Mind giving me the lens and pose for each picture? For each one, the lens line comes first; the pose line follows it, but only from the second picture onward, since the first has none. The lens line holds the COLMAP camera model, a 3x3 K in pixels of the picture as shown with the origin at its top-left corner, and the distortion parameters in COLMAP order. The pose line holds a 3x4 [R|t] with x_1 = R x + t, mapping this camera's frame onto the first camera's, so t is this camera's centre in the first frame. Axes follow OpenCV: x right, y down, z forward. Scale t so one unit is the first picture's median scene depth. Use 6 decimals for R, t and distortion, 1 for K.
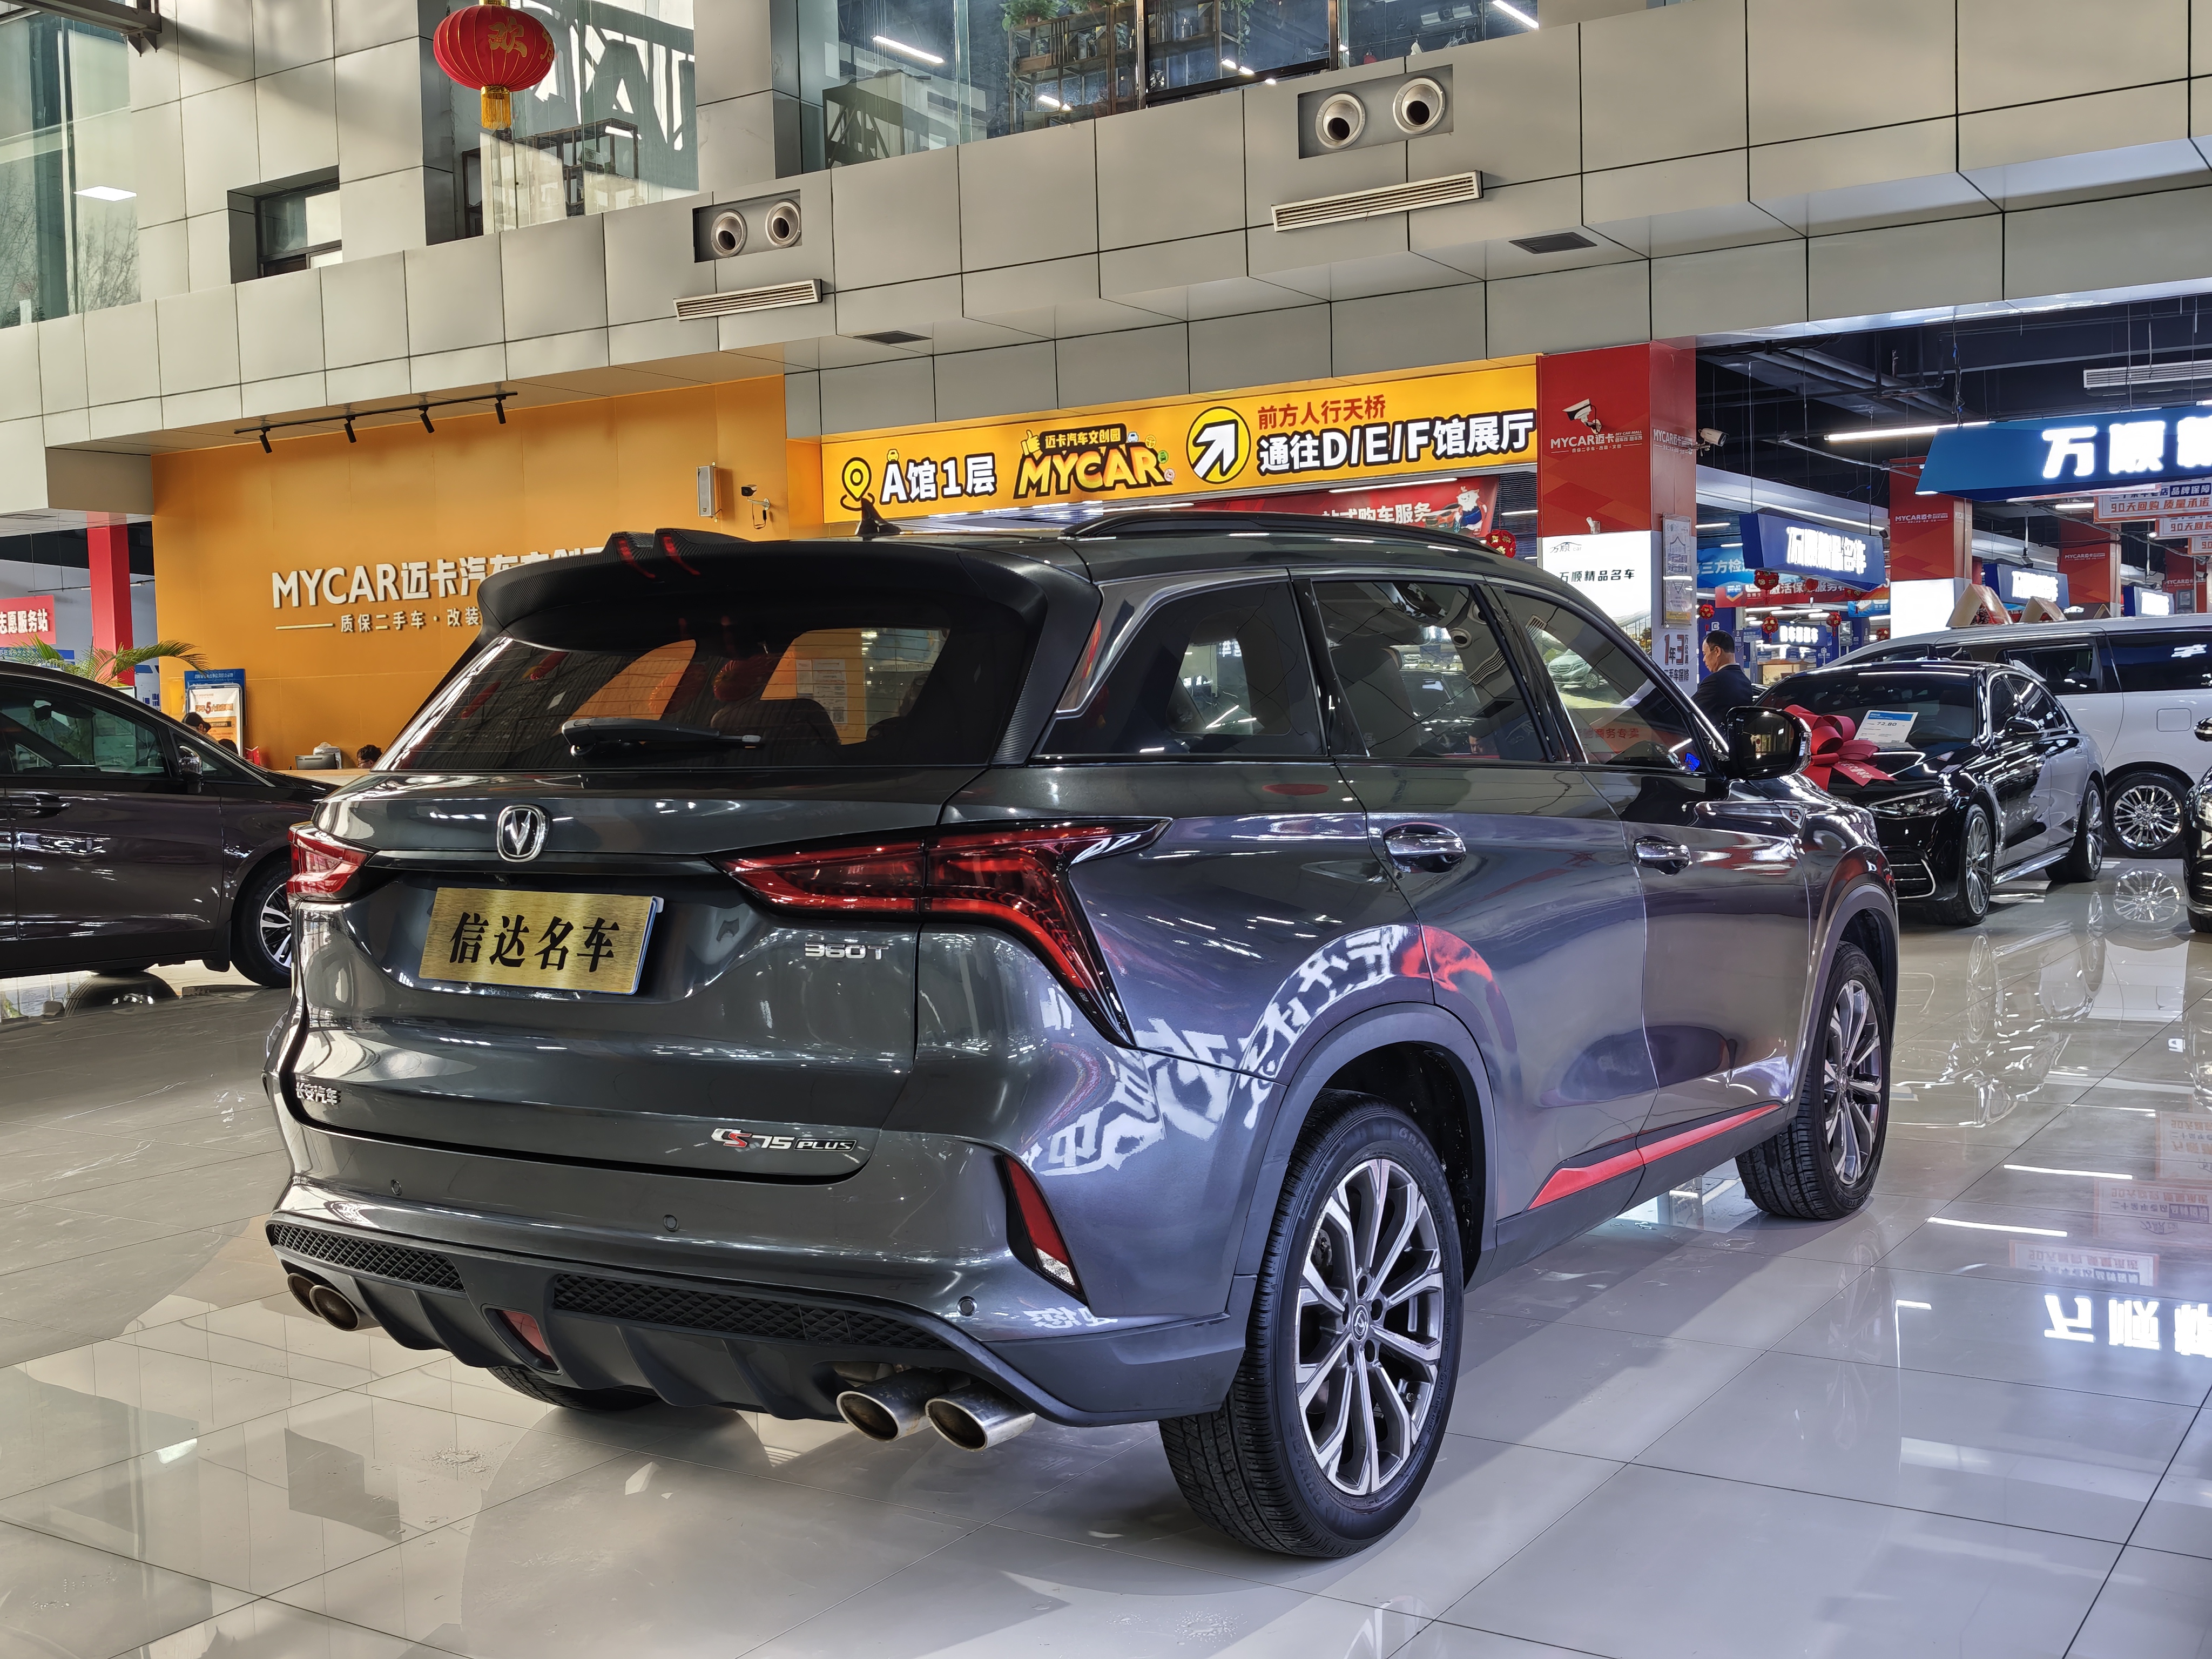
lens RADIAL K [[2290.0, 0, 1091.5], [0, 2290.0, 836.0], [0, 0, 1]] dist [0.085422, -0.186106]
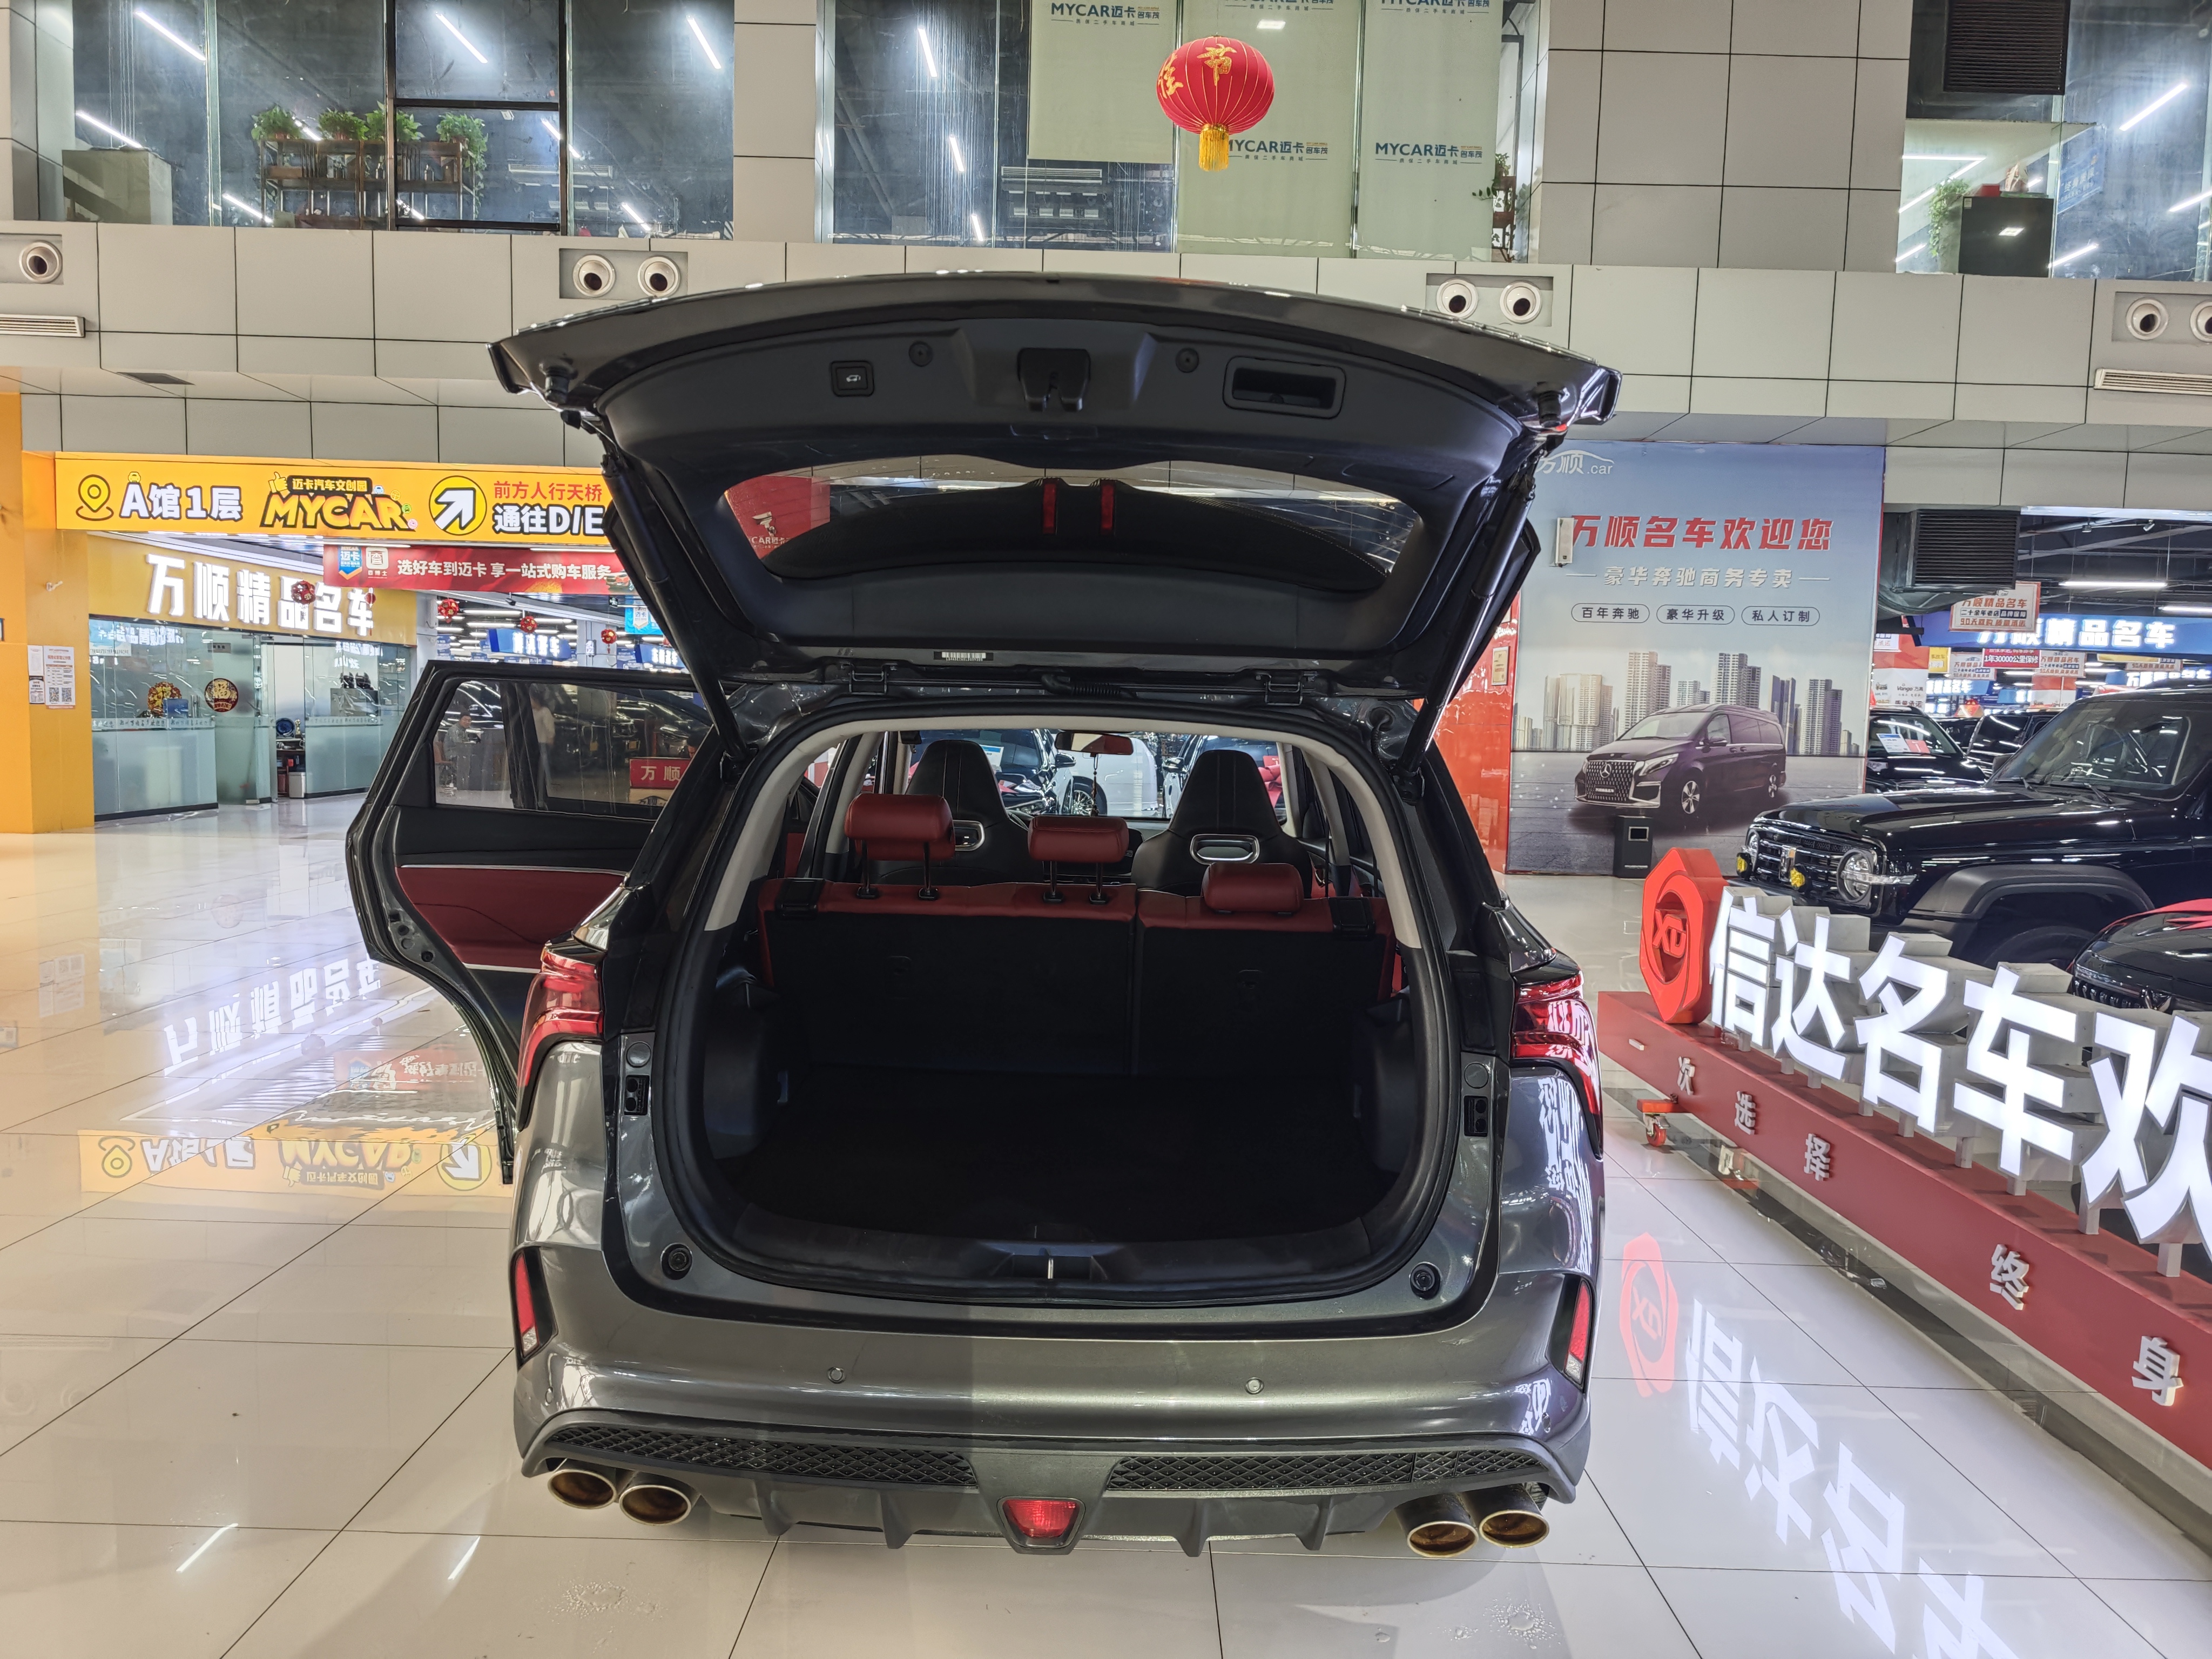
lens RADIAL K [[1512.4, 0, 1117.1], [0, 1512.4, 827.3], [0, 0, 1]] dist [0.024290, -0.035026]
pose [[0.834936, 0.007677, 0.550294, -0.108506], [-0.021080, 0.999615, 0.018039, -0.014710], [-0.549944, -0.026662, 0.834776, 0.092236]]
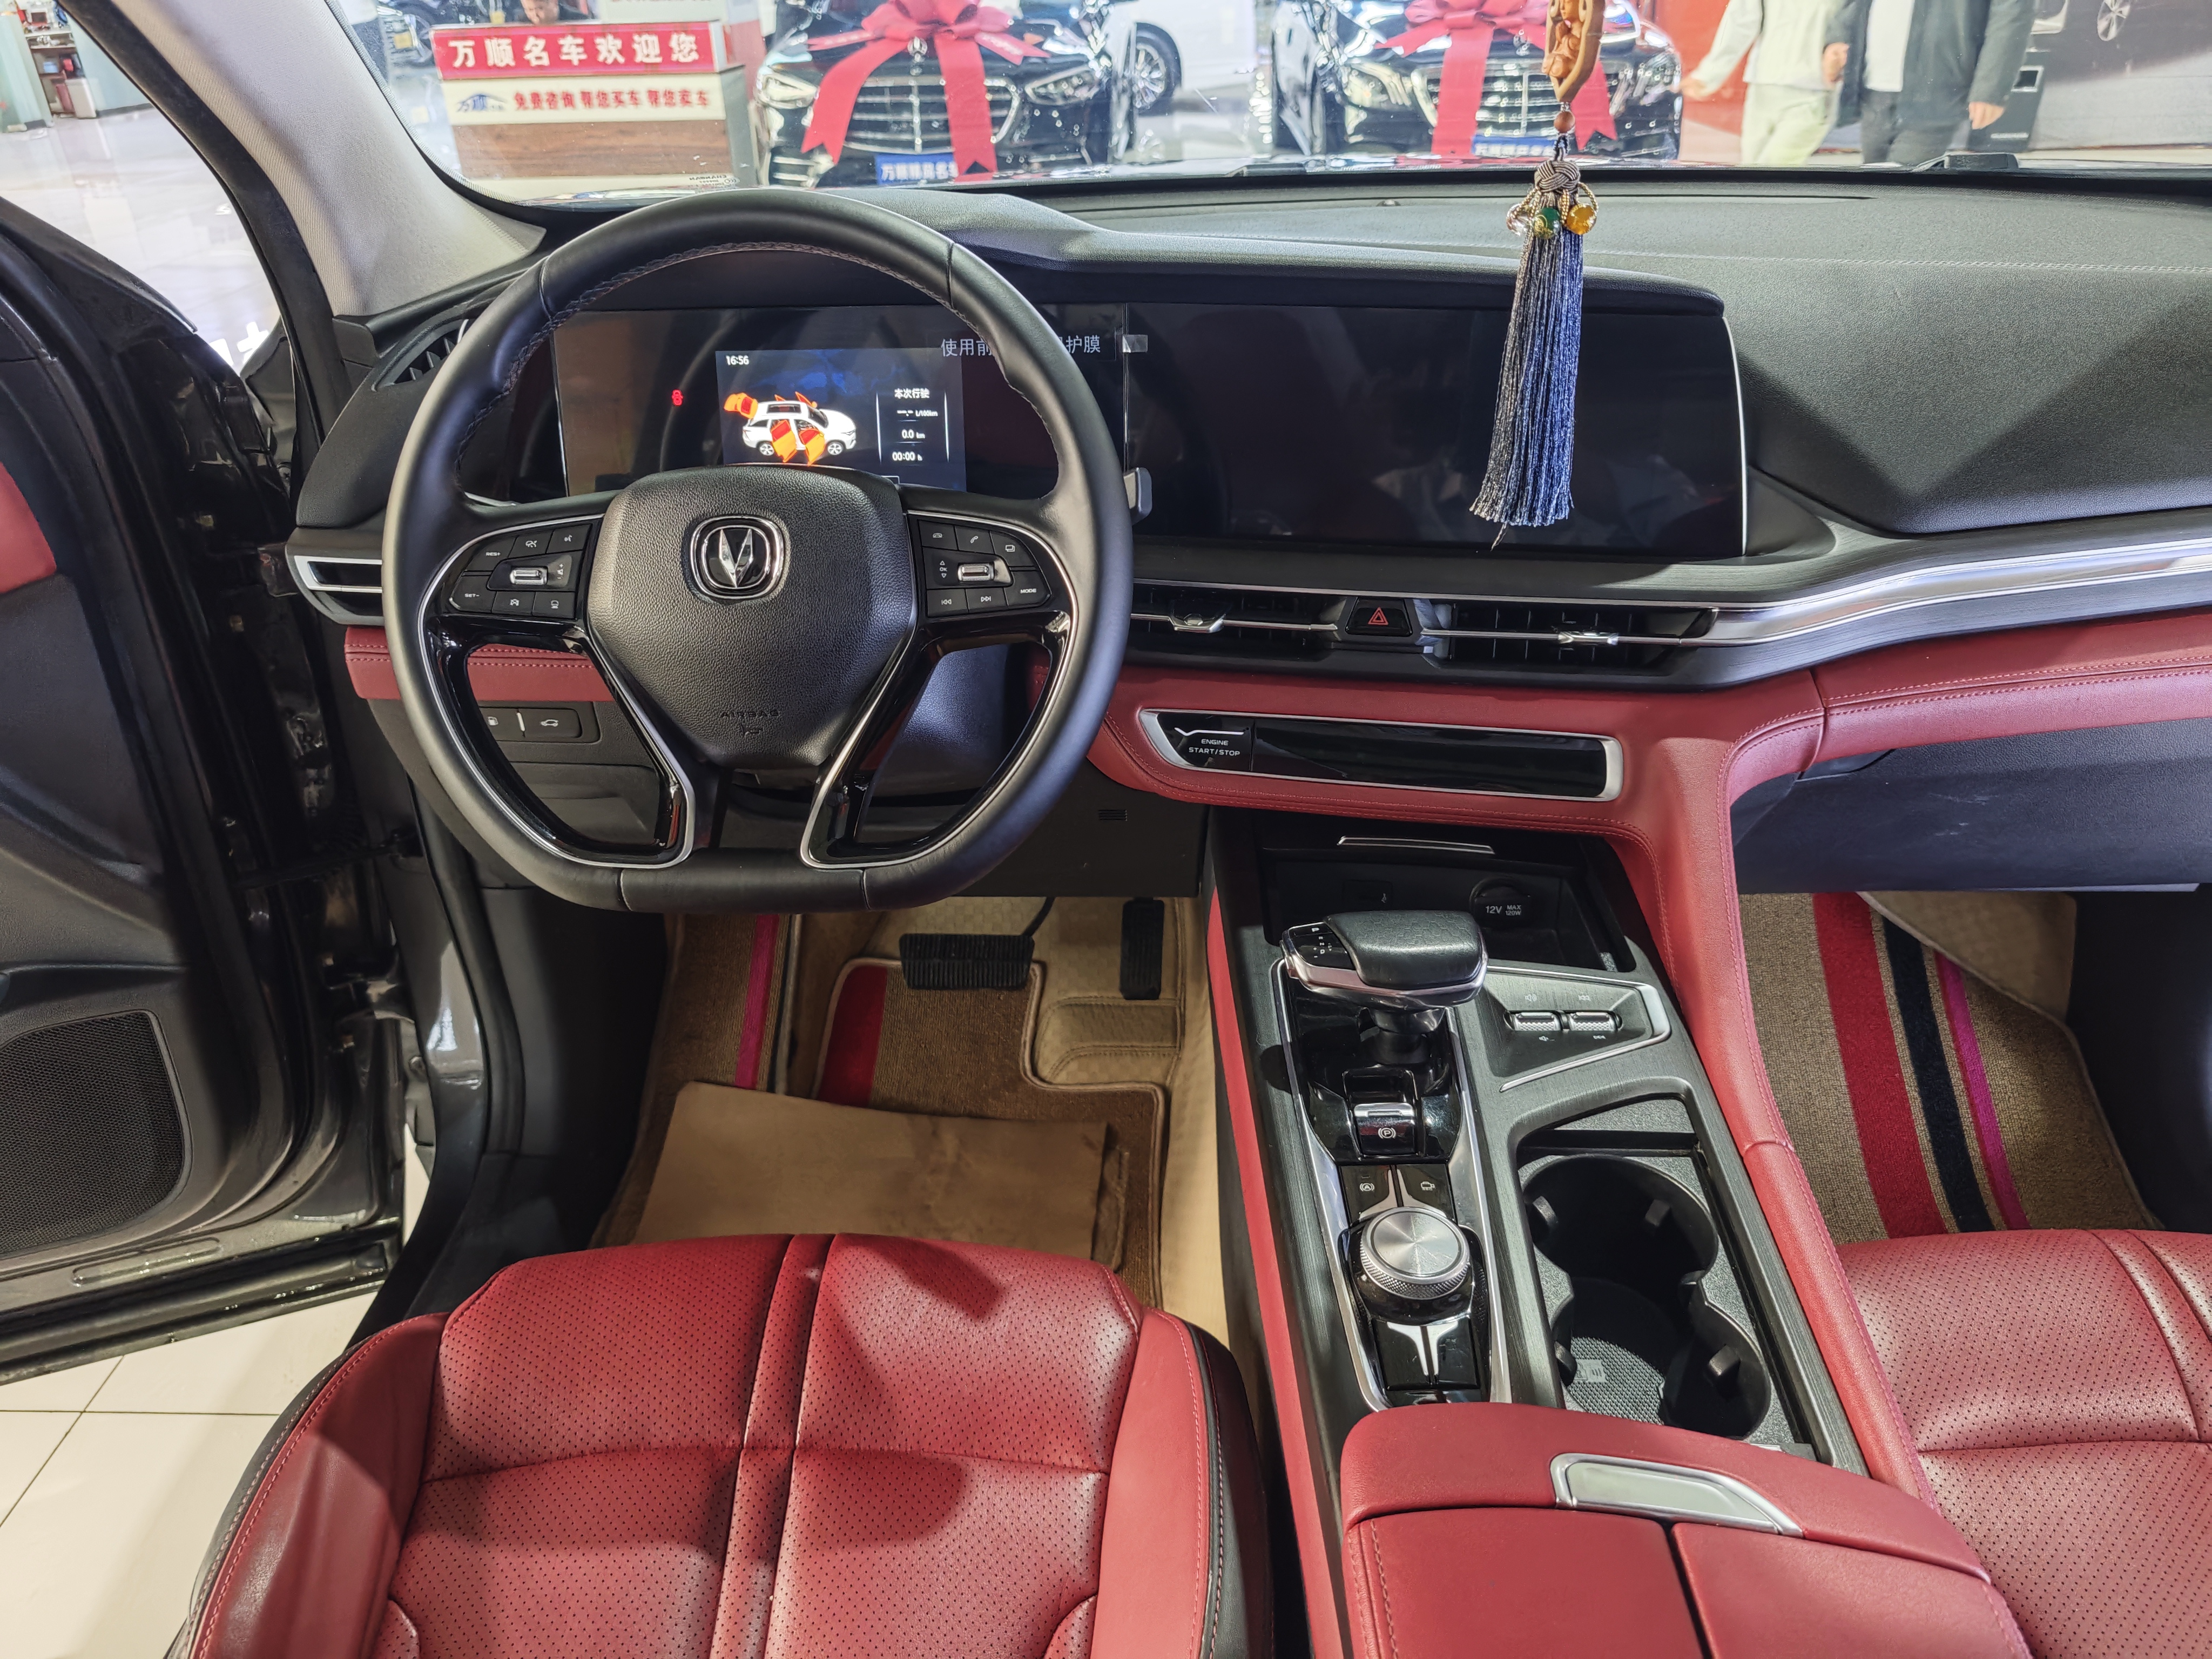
lens RADIAL K [[1522.7, 0, 1114.0], [0, 1522.7, 828.0], [0, 0, 1]] dist [0.005006, -0.009503]
pose [[0.851245, -0.254947, 0.458677, 0.008018], [0.025059, 0.892807, 0.449742, -0.015856], [-0.524170, -0.371347, 0.766386, 0.296395]]
